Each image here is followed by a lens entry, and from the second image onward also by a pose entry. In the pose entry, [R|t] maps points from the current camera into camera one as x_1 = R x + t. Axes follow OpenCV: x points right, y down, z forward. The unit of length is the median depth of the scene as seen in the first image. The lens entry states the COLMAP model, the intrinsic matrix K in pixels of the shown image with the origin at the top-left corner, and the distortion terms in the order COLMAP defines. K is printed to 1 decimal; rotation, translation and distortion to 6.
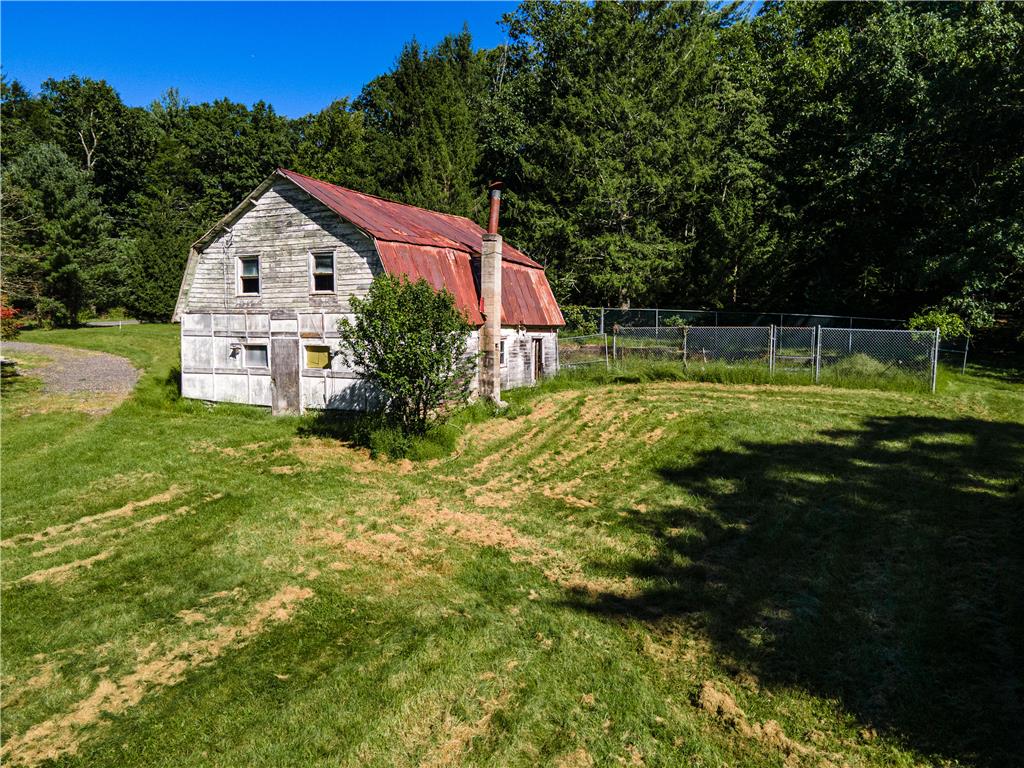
lens RADIAL K [[753.5, 0, 502.8], [0, 753.5, 386.5], [0, 0, 1]] dist [0.029809, -0.001203]
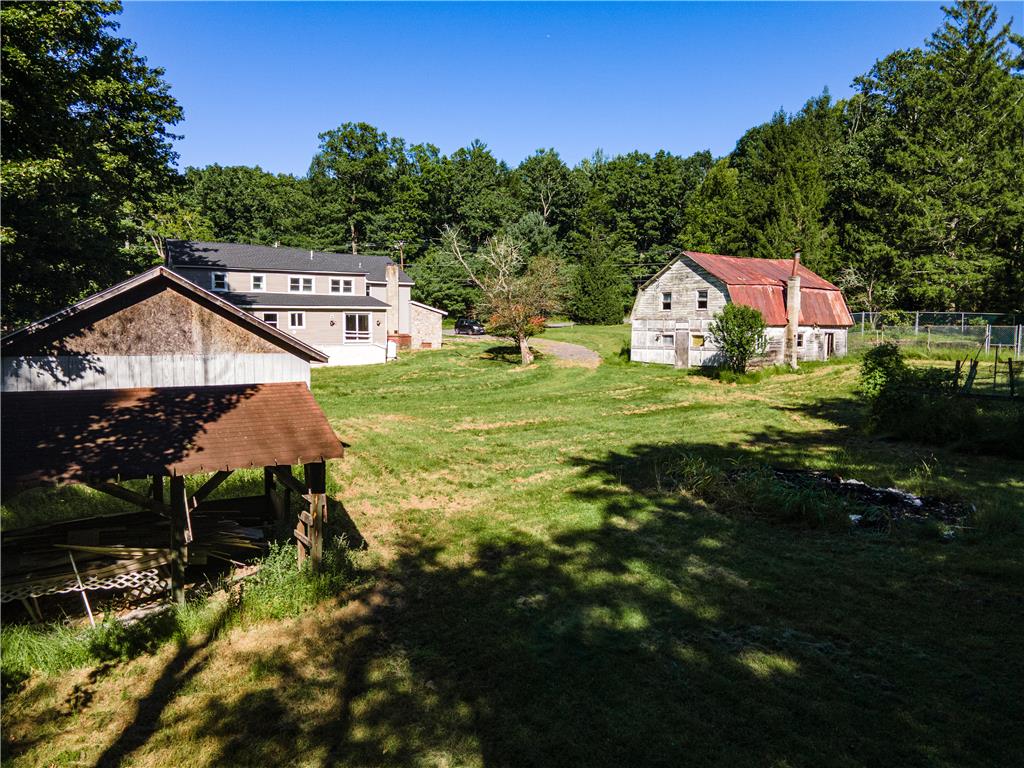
lens RADIAL K [[753.5, 0, 506.4], [0, 753.5, 379.7], [0, 0, 1]] dist [0.029809, -0.001203]
pose [[0.883062, 0.033563, -0.468054, 0.239150], [-0.038218, 0.999269, -0.000450, 0.080827], [0.467697, 0.018286, 0.883700, -0.973868]]
